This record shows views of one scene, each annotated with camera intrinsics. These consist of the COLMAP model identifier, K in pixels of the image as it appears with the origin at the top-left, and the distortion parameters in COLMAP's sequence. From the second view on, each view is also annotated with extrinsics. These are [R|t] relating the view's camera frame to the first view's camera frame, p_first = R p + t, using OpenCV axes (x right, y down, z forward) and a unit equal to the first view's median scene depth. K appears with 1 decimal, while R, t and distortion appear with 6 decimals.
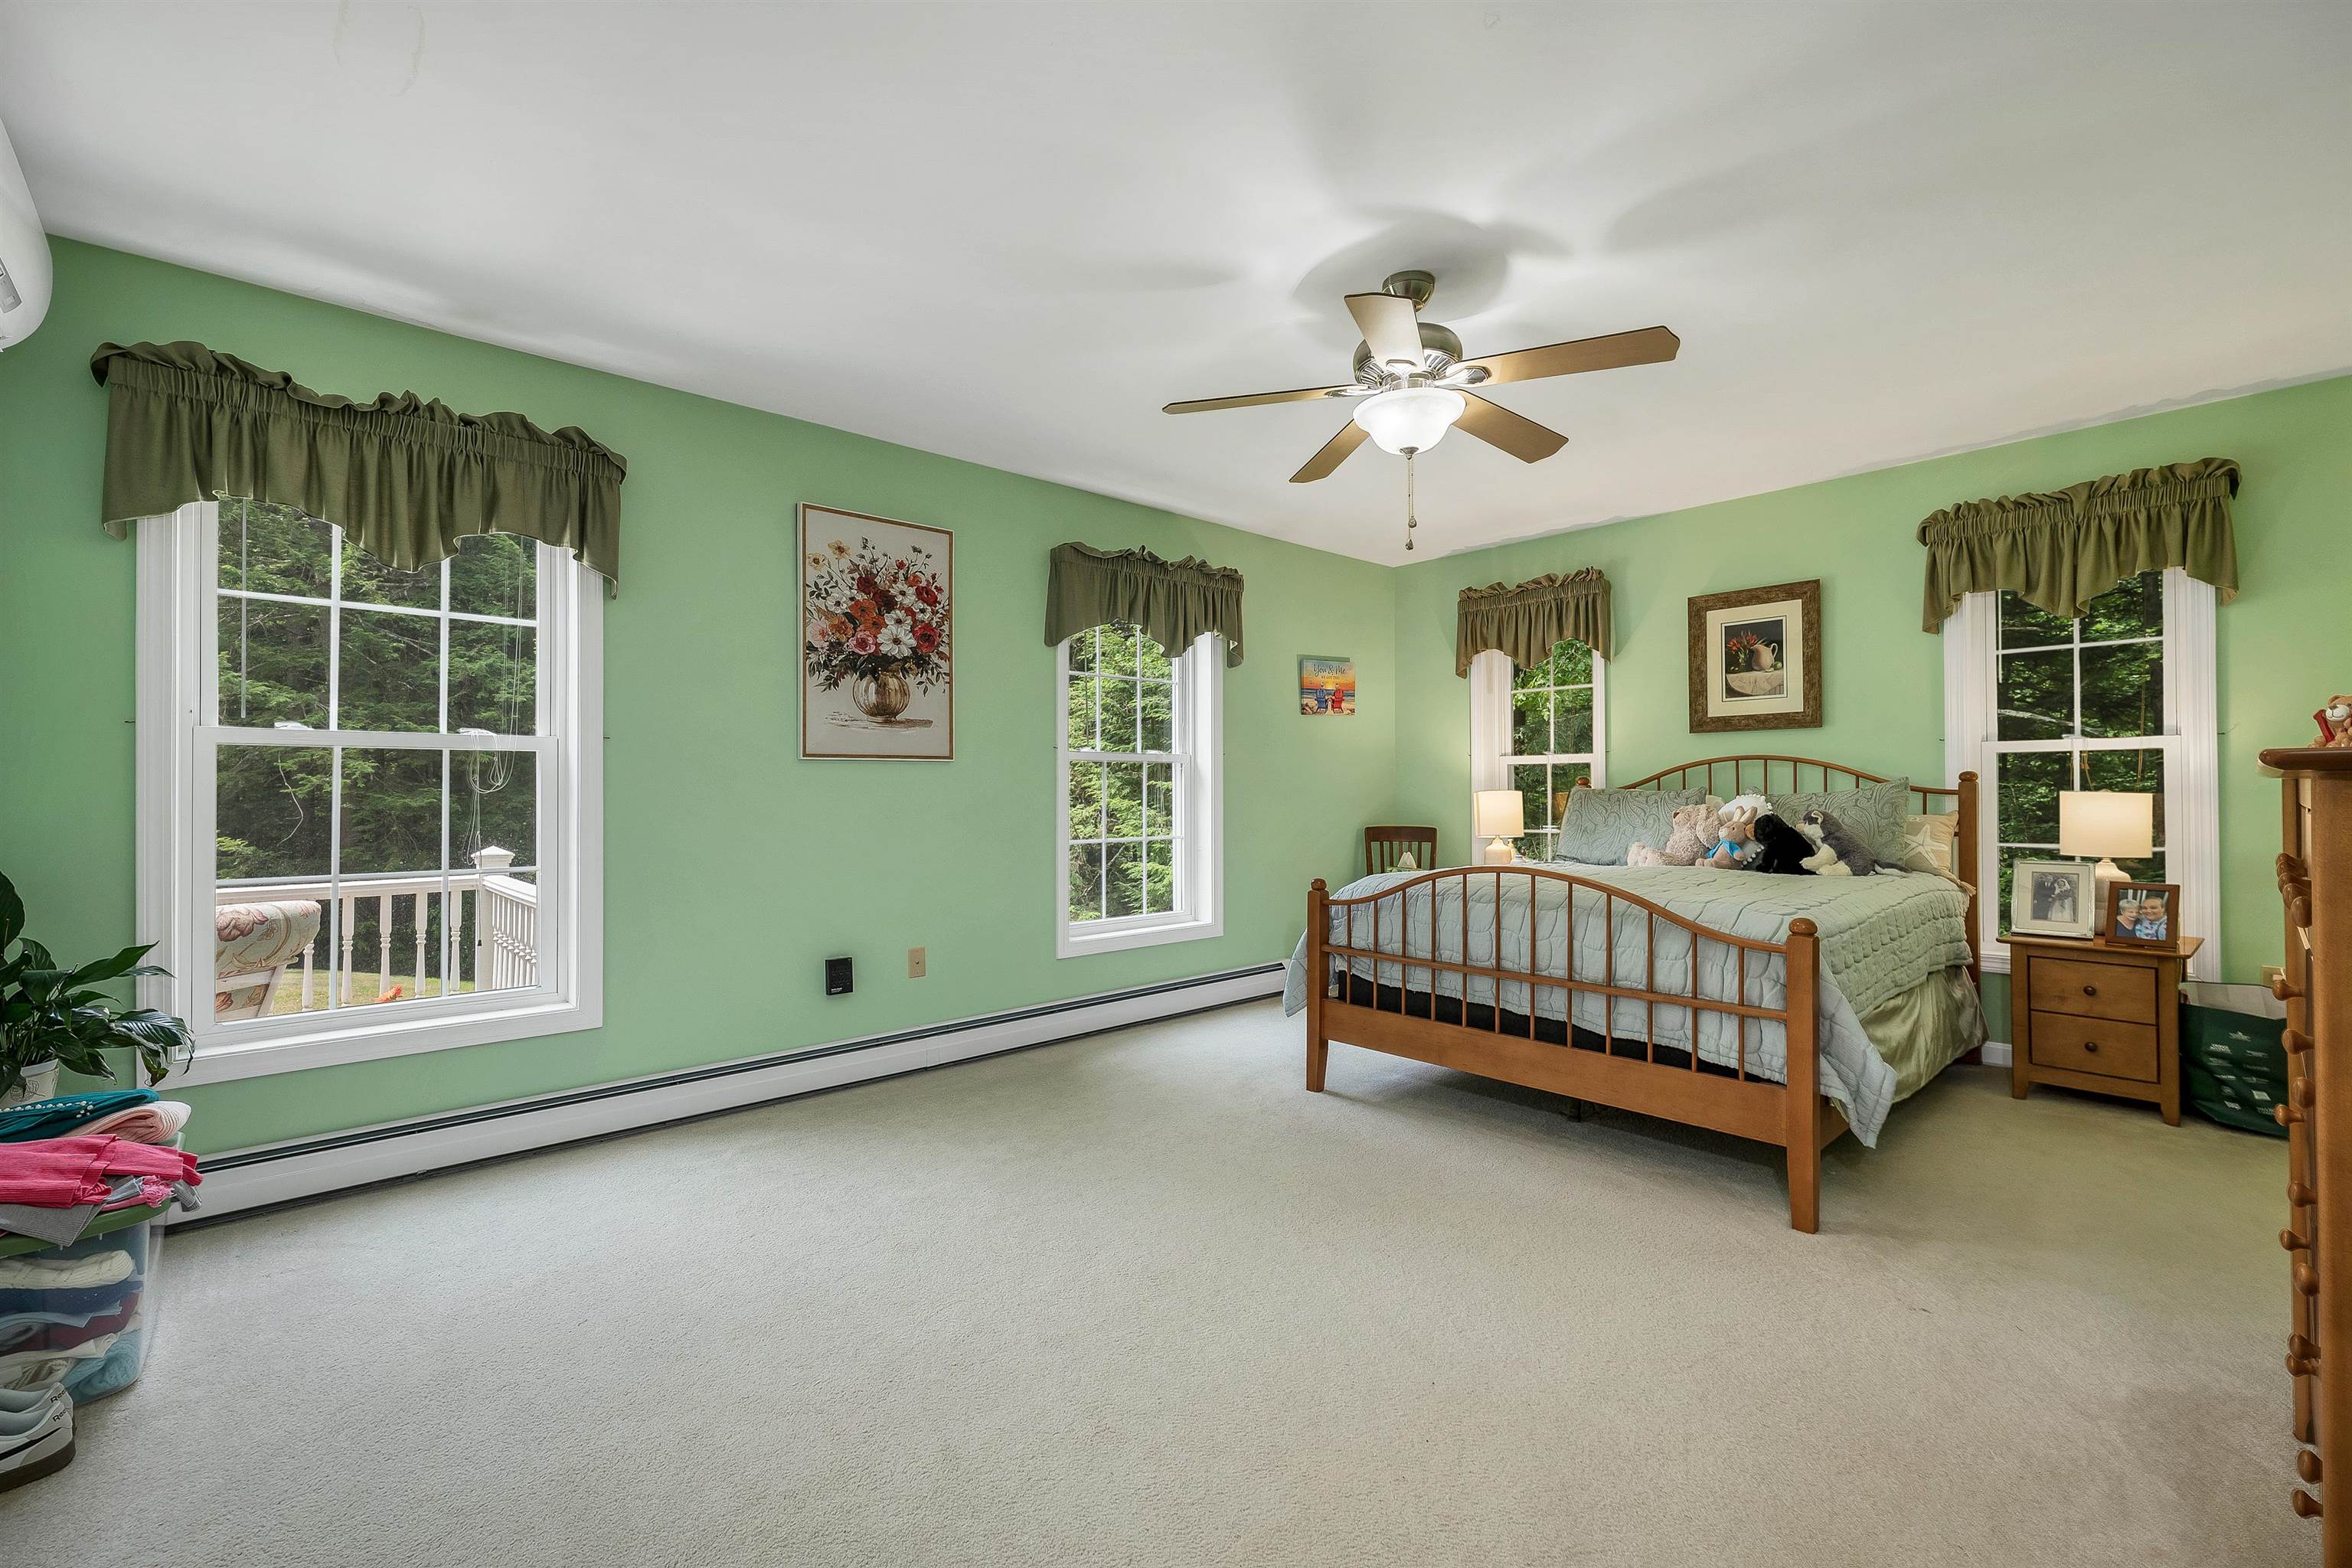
lens RADIAL K [[1005.9, 0, 1176.0], [0, 1005.9, 784.0], [0, 0, 1]] dist [-0.001345, 0.000054]
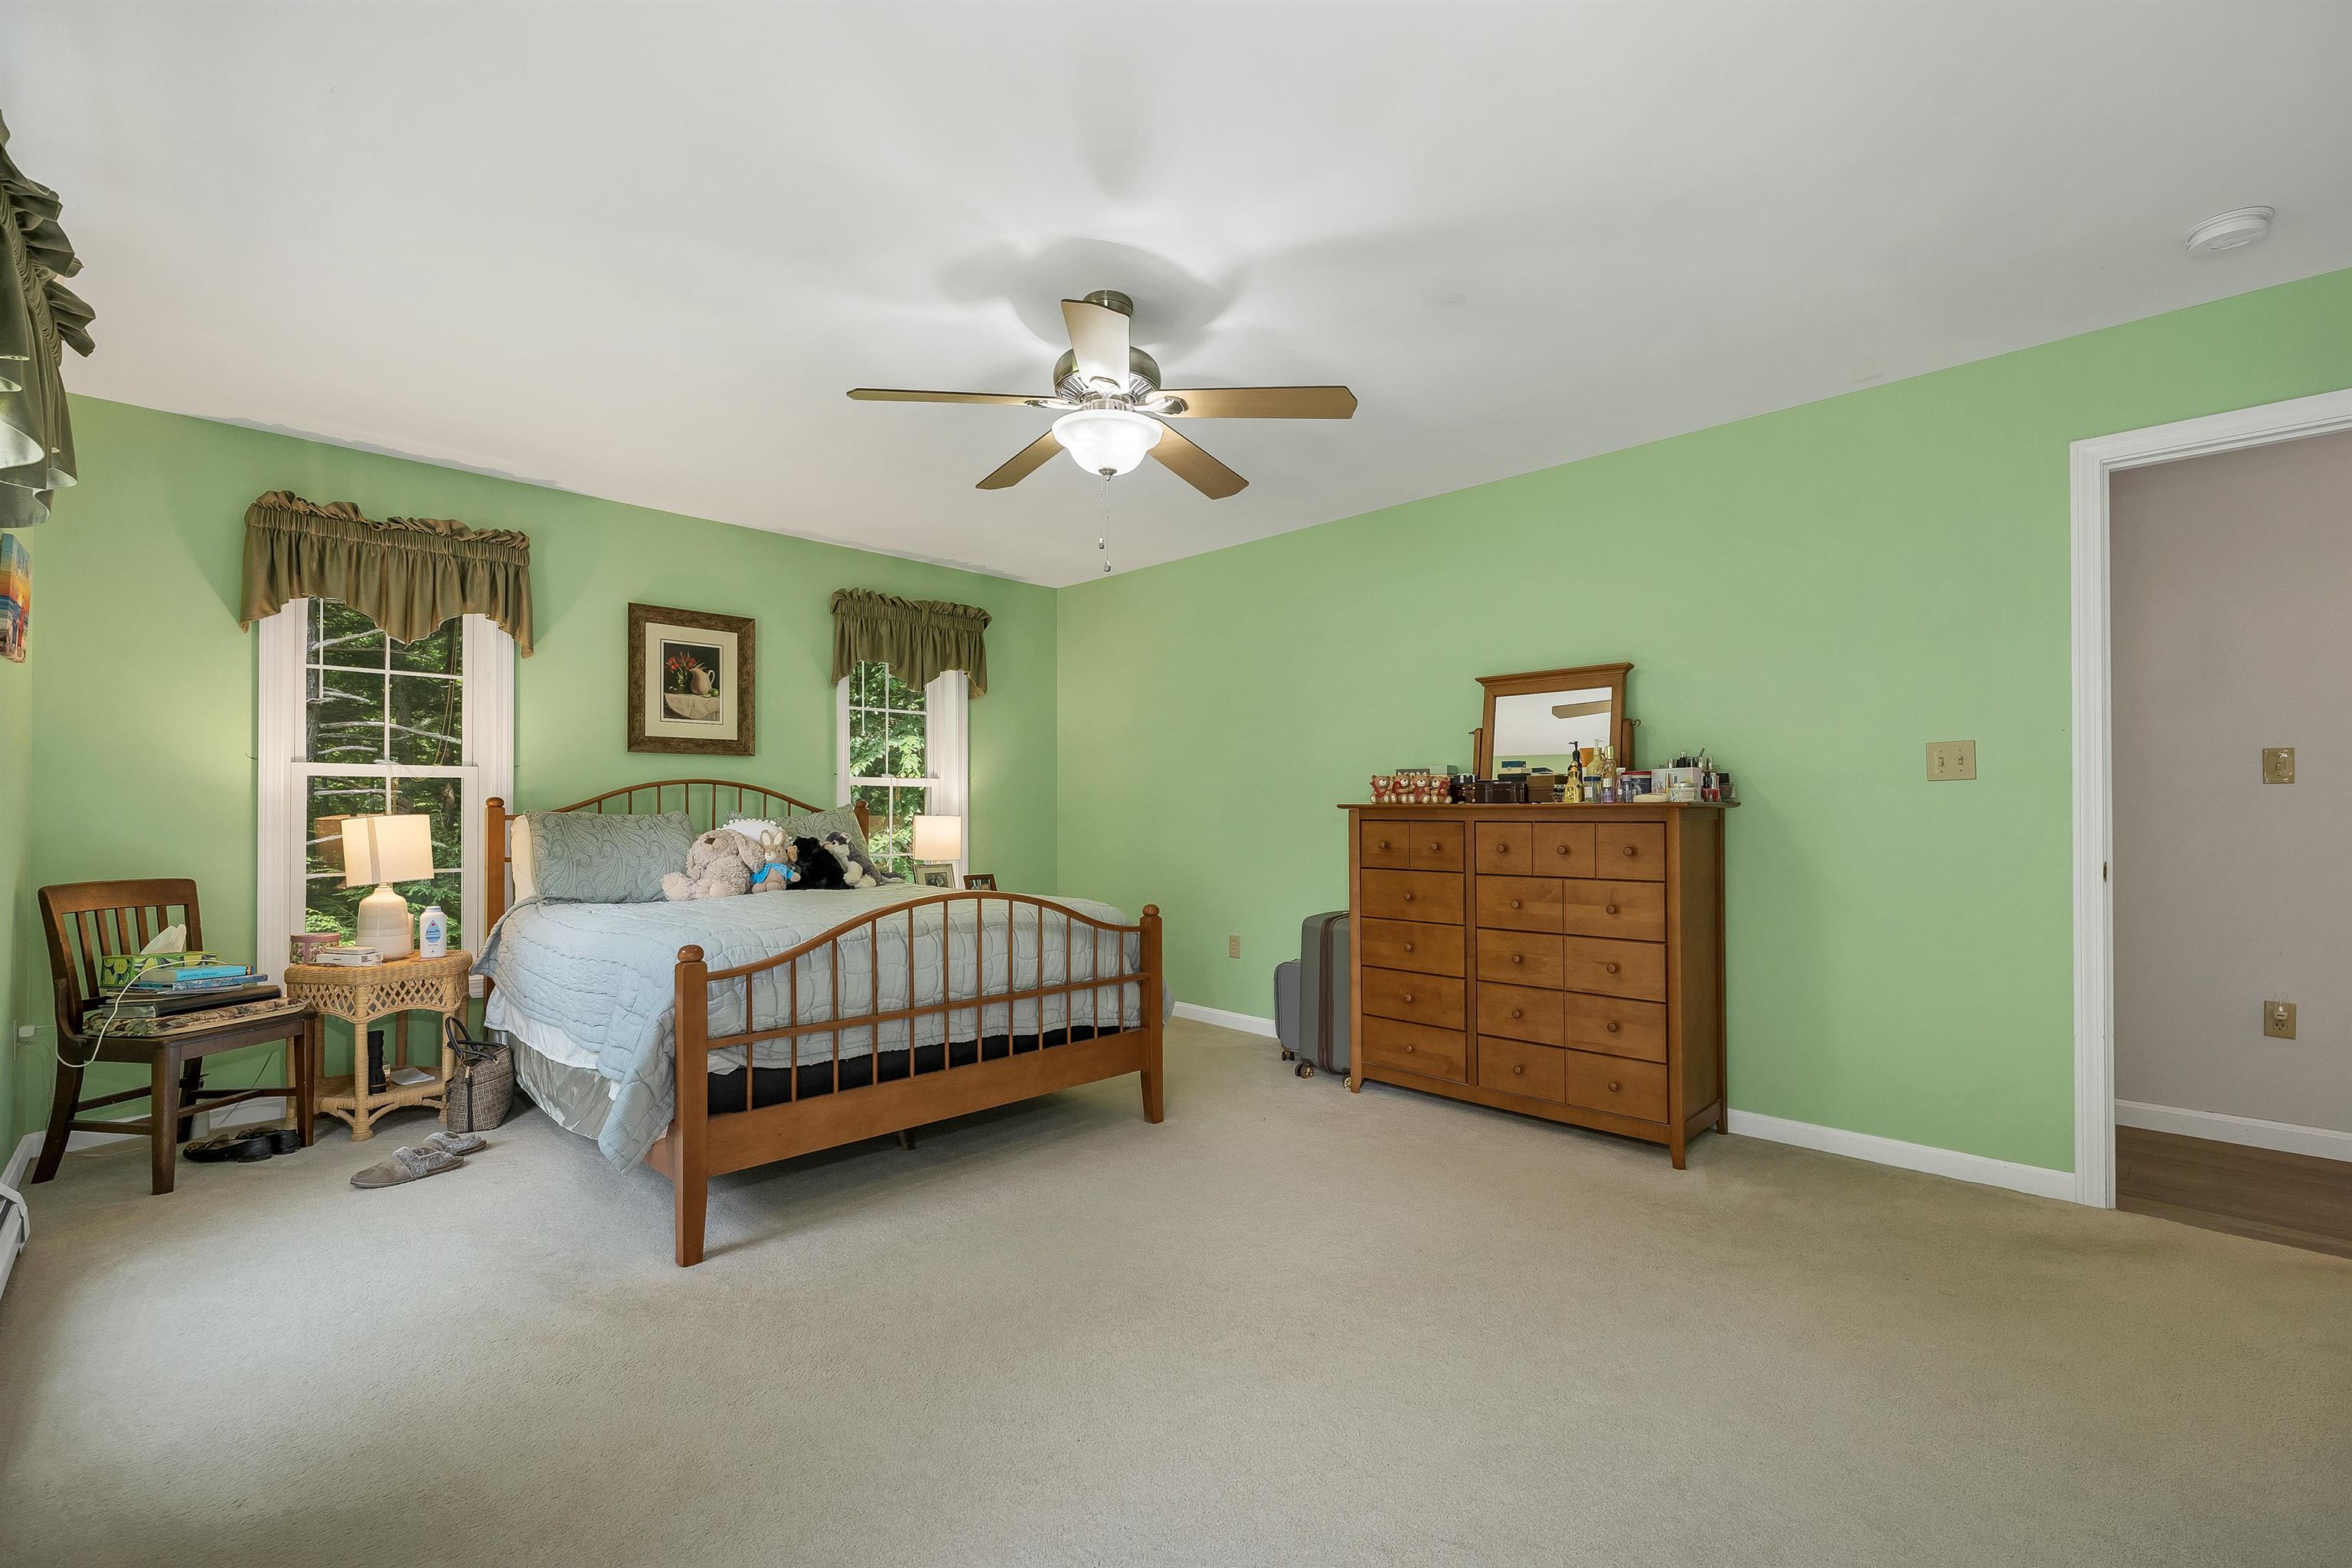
lens RADIAL K [[1025.0, 0, 1179.7], [0, 1025.0, 802.8], [0, 0, 1]] dist [-0.001726, -0.000152]
pose [[-0.063172, 0.011977, 0.997931, -0.481235], [-0.006054, 0.999905, -0.012384, 0.004334], [-0.997984, -0.006824, -0.063094, 0.610312]]
